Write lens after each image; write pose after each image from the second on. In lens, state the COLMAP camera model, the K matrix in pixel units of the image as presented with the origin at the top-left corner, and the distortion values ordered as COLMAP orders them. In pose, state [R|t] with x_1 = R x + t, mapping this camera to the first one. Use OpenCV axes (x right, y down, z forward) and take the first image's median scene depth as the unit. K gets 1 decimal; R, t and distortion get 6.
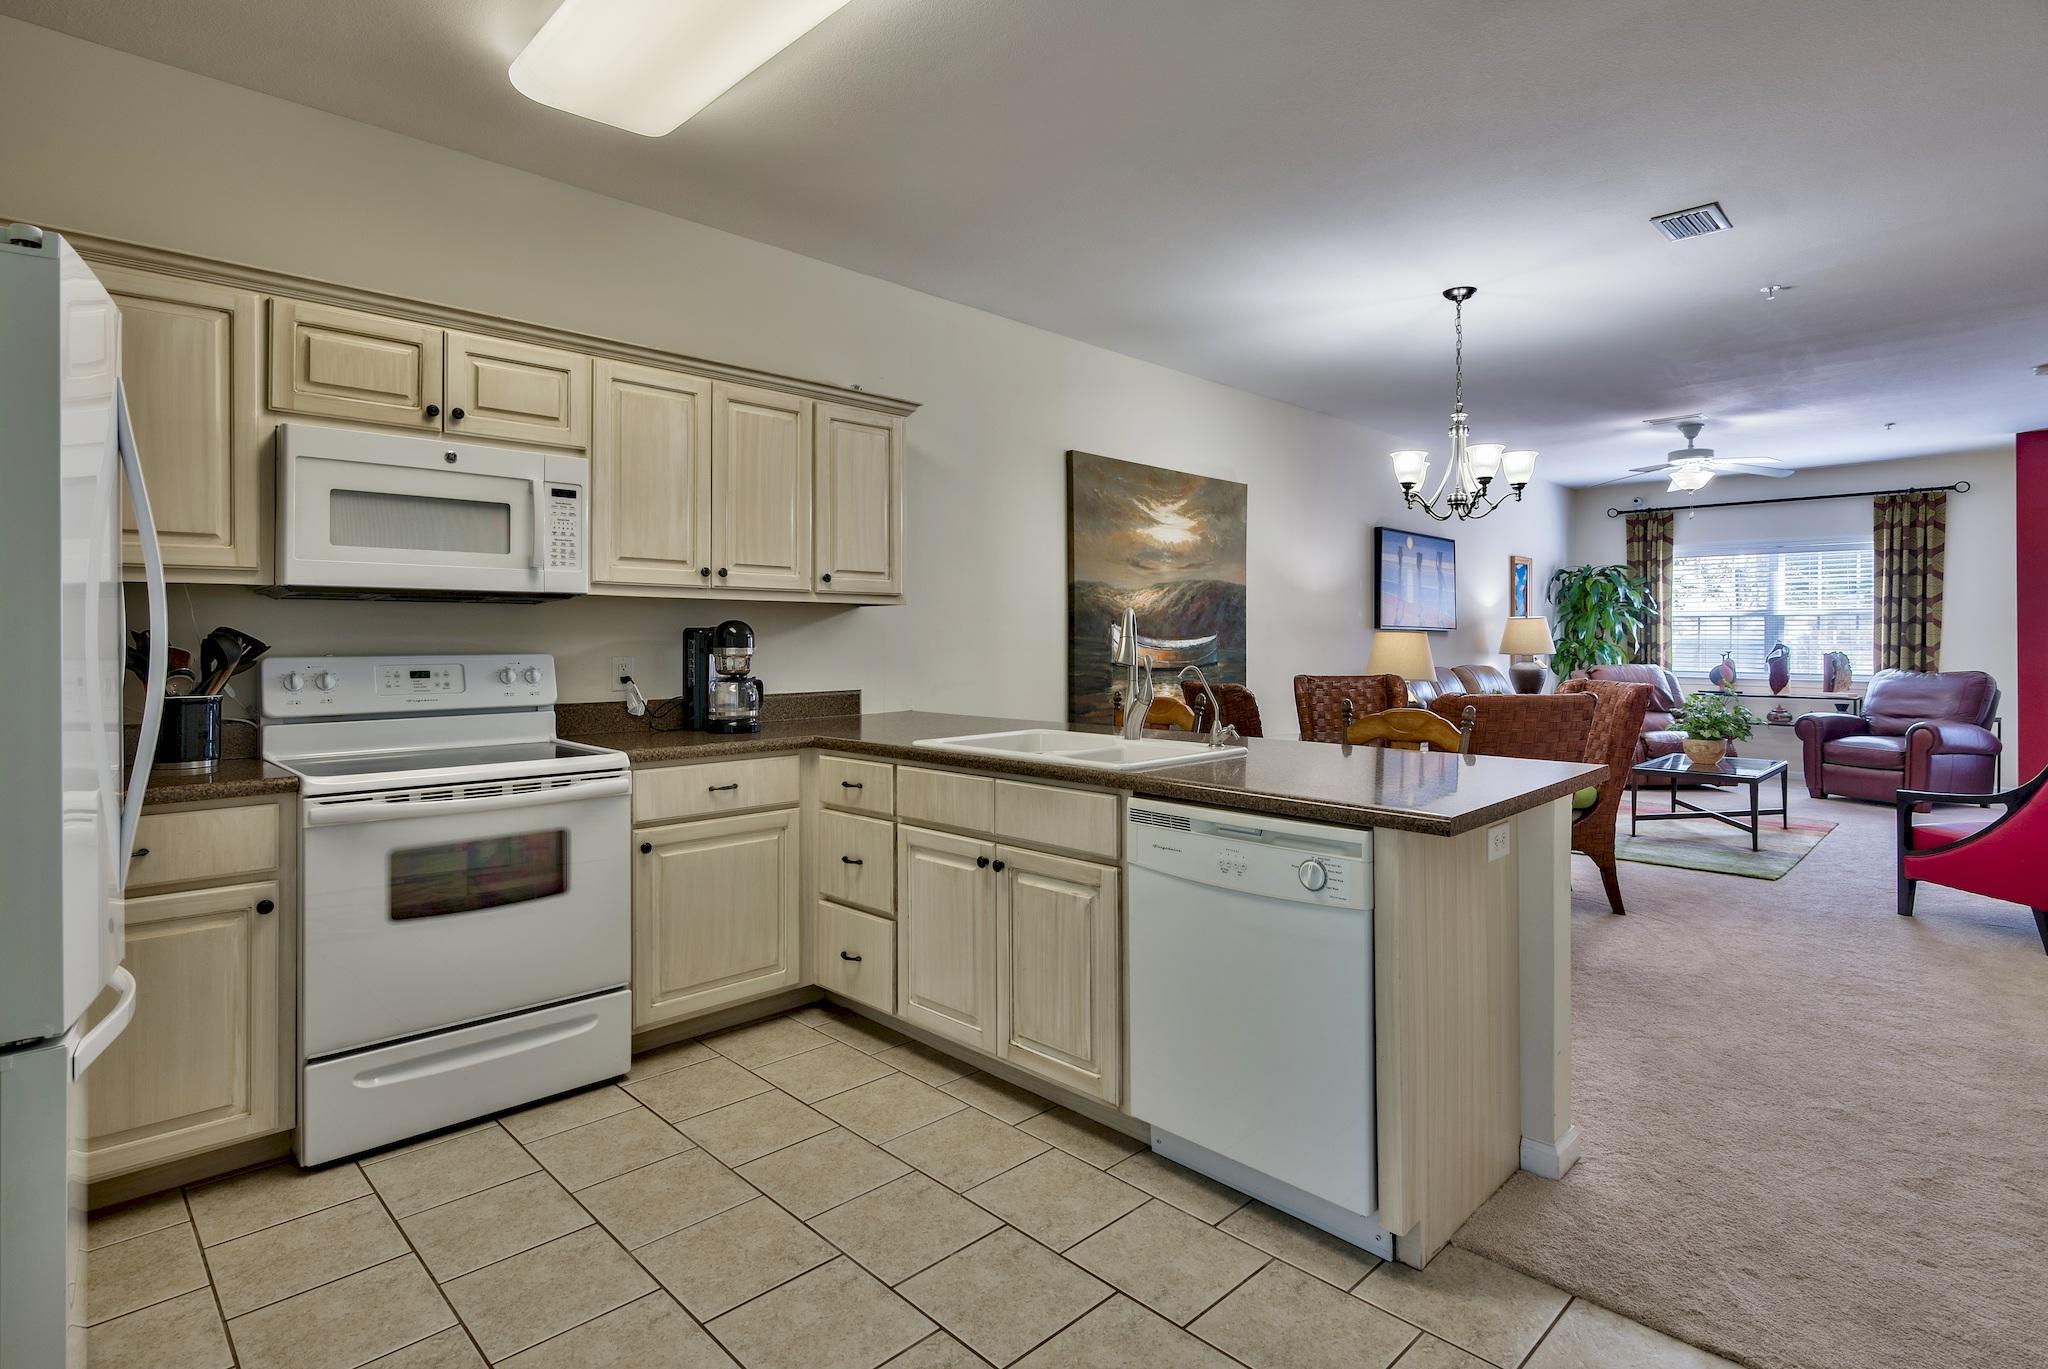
lens RADIAL K [[1030.5, 0, 1035.3], [0, 1030.5, 632.8], [0, 0, 1]] dist [-0.000905, -0.000244]
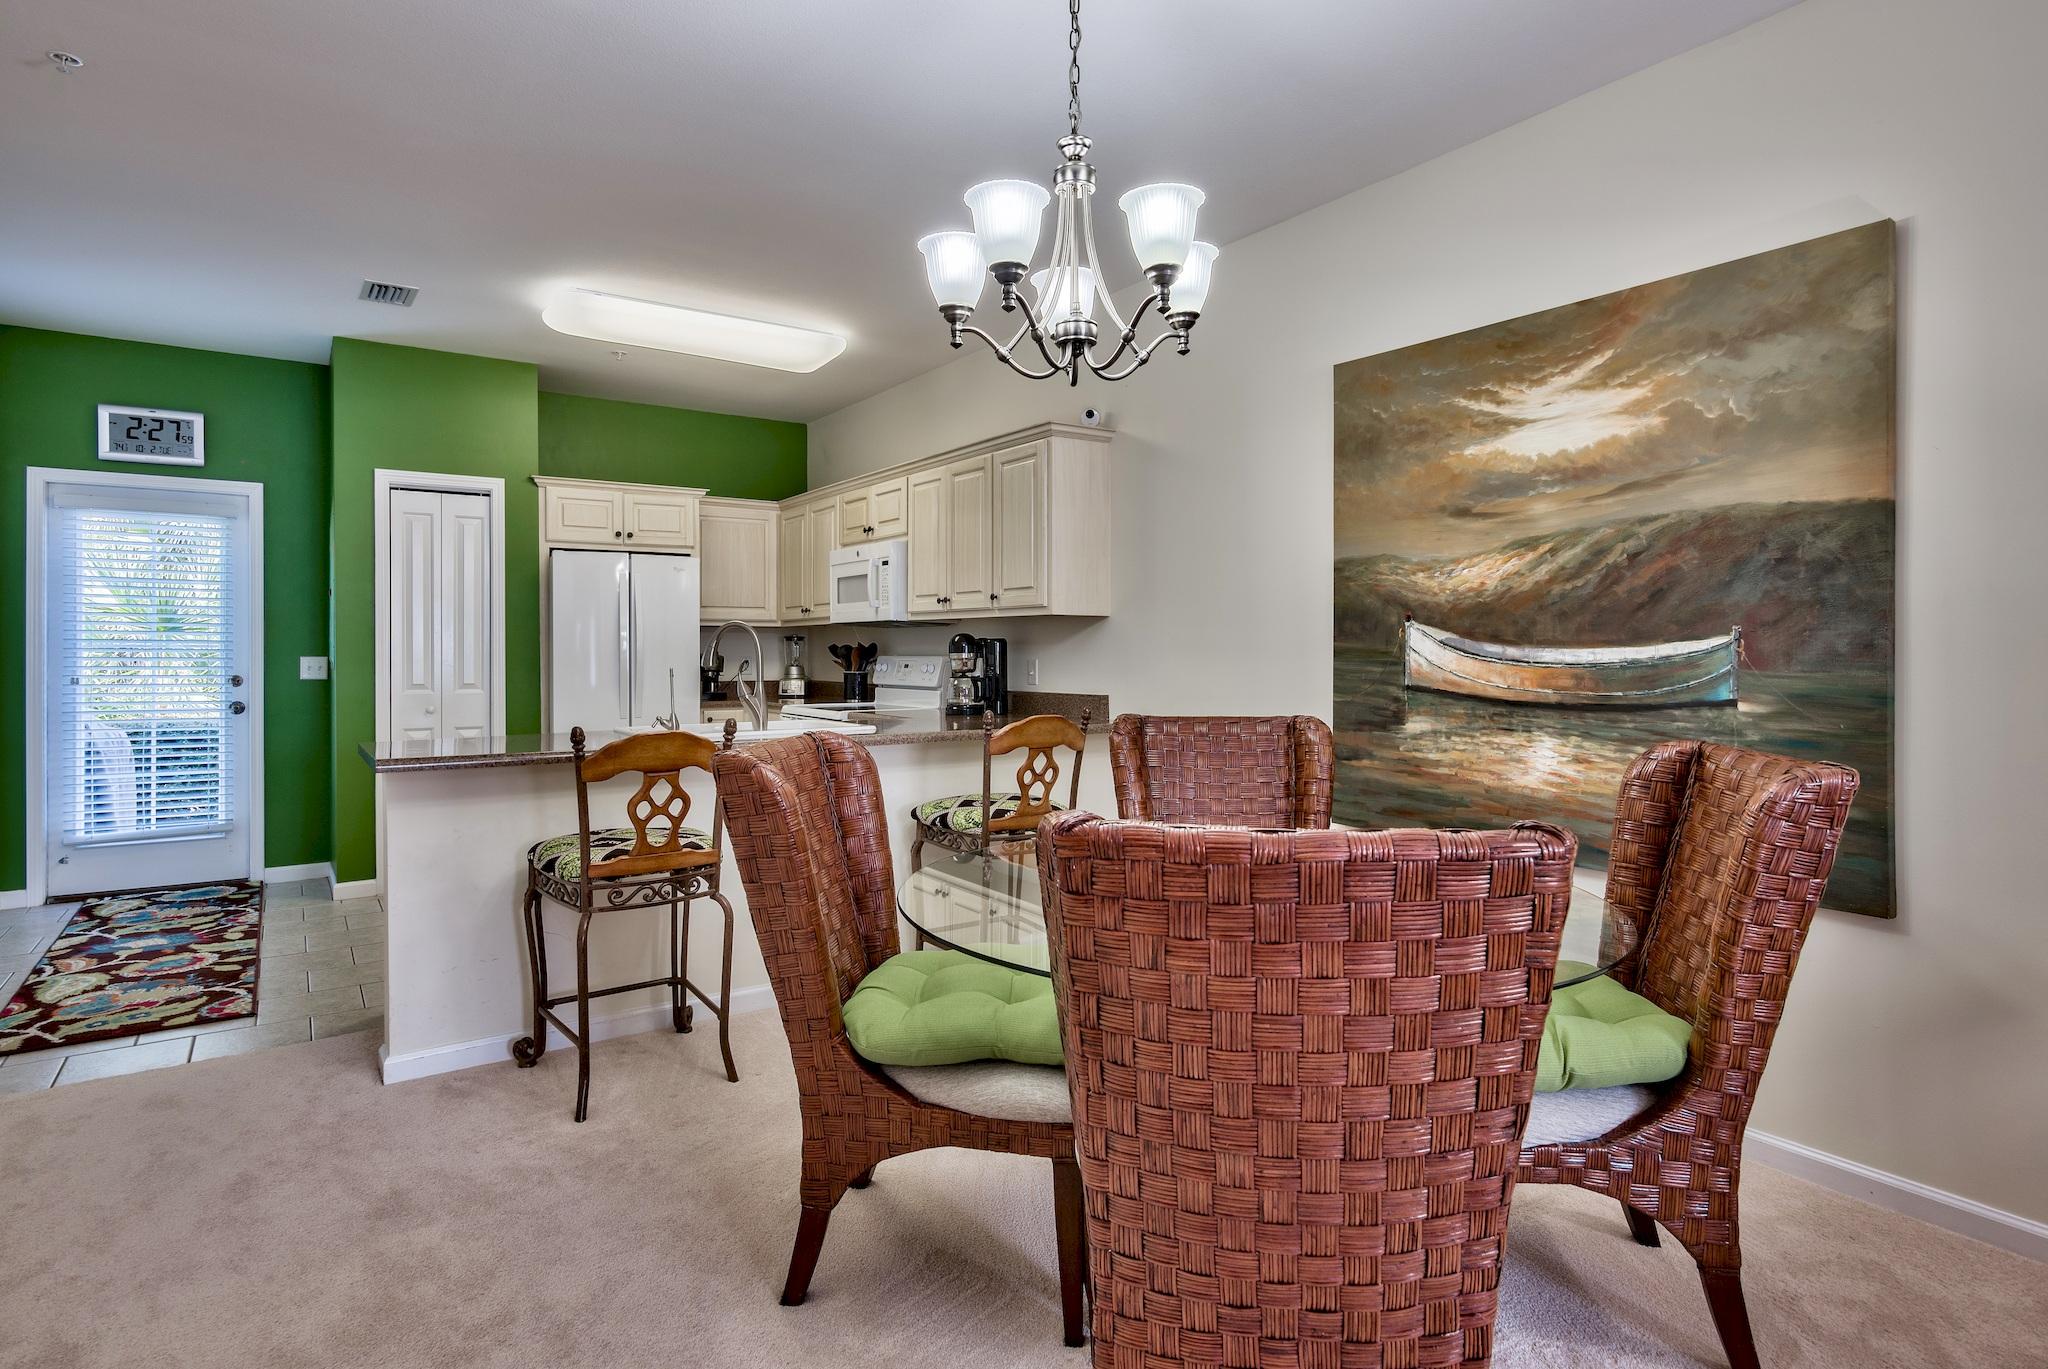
lens RADIAL K [[1078.6, 0, 1022.2], [0, 1078.6, 662.6], [0, 0, 1]] dist [-0.001530, -0.000357]
pose [[-0.180474, 0.009487, -0.983534, 1.033894], [0.003704, 0.999953, 0.008966, 0.013342], [0.983573, -0.002025, -0.180501, 1.233257]]
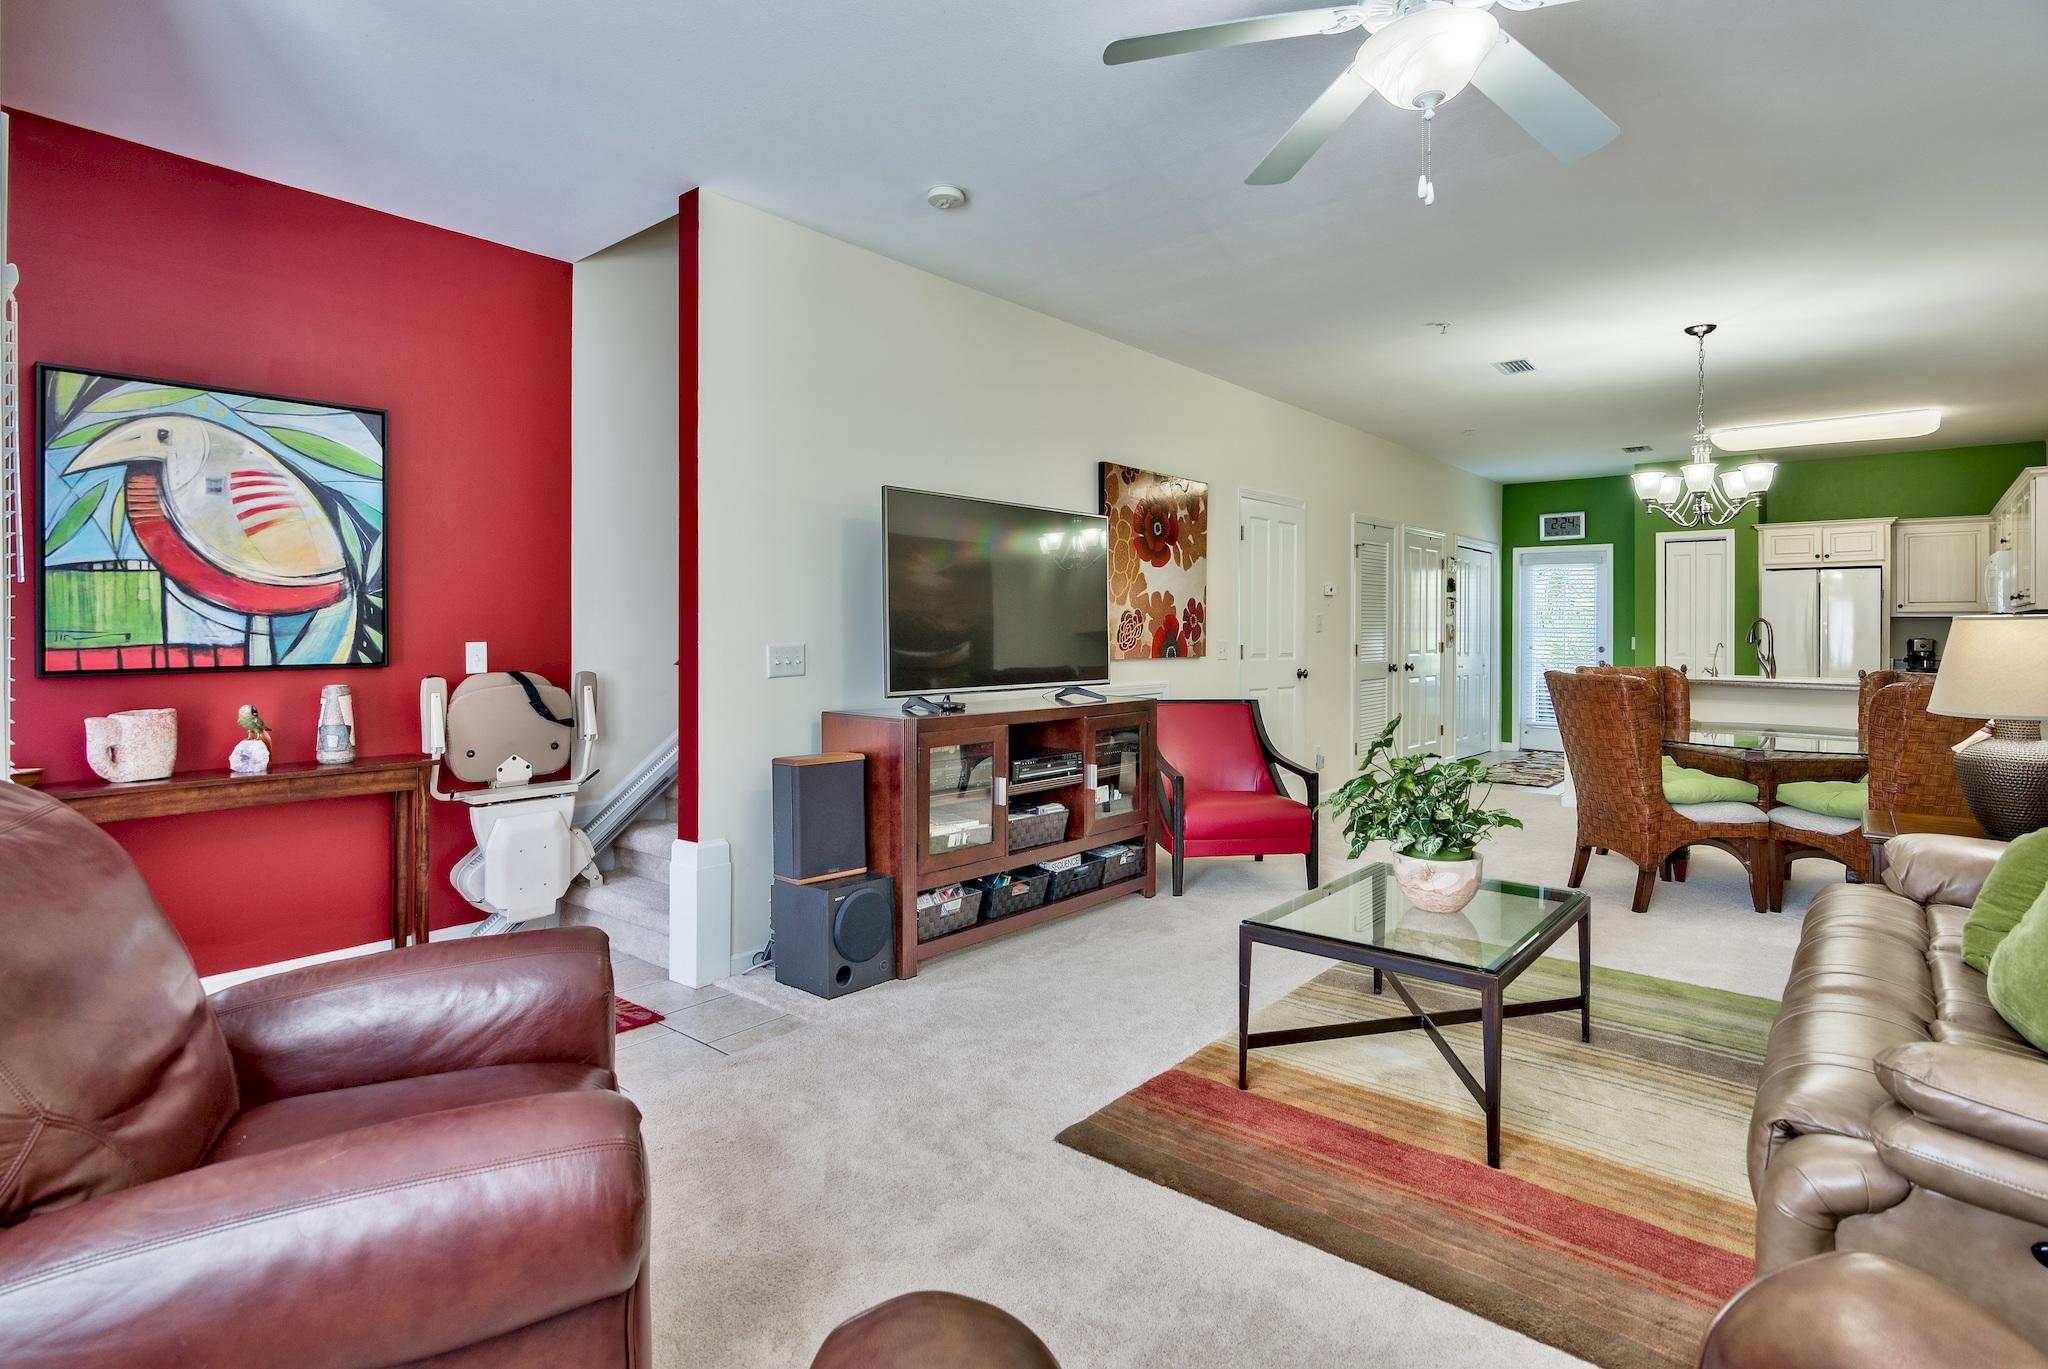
lens RADIAL K [[1030.5, 0, 1035.3], [0, 1030.5, 632.8], [0, 0, 1]] dist [-0.000905, -0.000244]
pose [[-0.995728, -0.008068, -0.091977, 1.470461], [-0.007927, 0.999967, -0.001901, 0.020945], [0.091989, -0.001164, -0.995759, 2.415918]]
